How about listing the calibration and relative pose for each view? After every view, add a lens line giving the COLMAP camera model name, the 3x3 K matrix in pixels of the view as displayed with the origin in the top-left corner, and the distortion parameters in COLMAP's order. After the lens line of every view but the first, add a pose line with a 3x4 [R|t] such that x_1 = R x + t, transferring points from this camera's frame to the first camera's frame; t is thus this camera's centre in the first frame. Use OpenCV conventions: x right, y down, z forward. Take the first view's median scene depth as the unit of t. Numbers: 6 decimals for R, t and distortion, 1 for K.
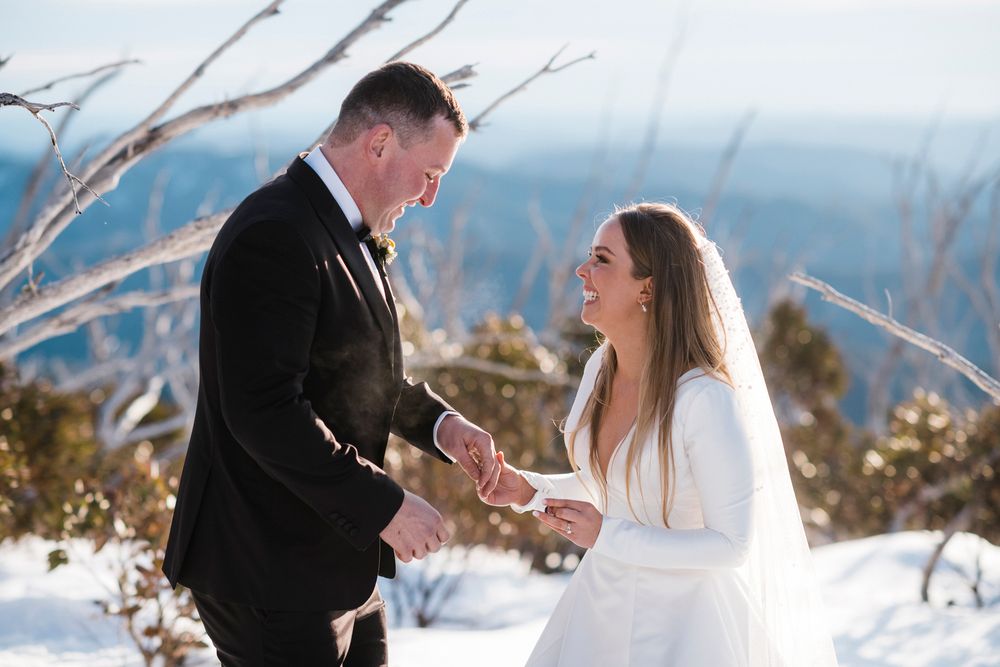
lens RADIAL K [[2465.6, 0, 500.0], [0, 2465.6, 333.5], [0, 0, 1]] dist [-0.062917, -0.063246]
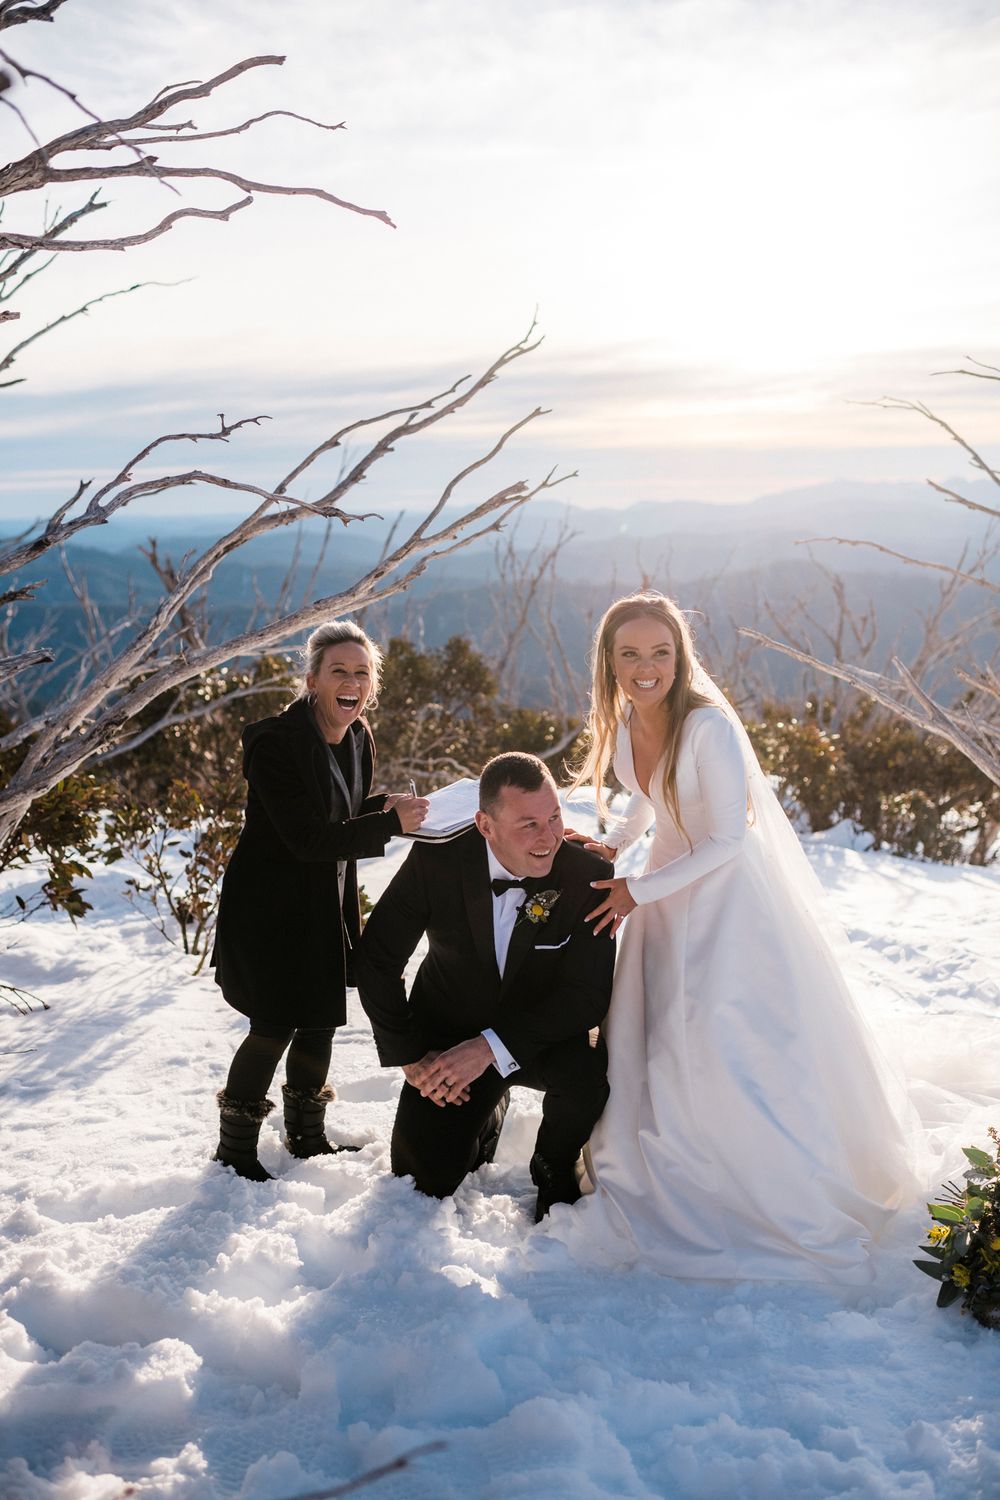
lens RADIAL K [[1541.9, 0, 500.0], [0, 1541.9, 750.0], [0, 0, 1]] dist [-0.071988, -0.004389]
pose [[0.969161, -0.053314, 0.240593, -0.215560], [0.037984, 0.996968, 0.067915, -0.018730], [-0.243484, -0.056682, 0.968247, 0.166041]]
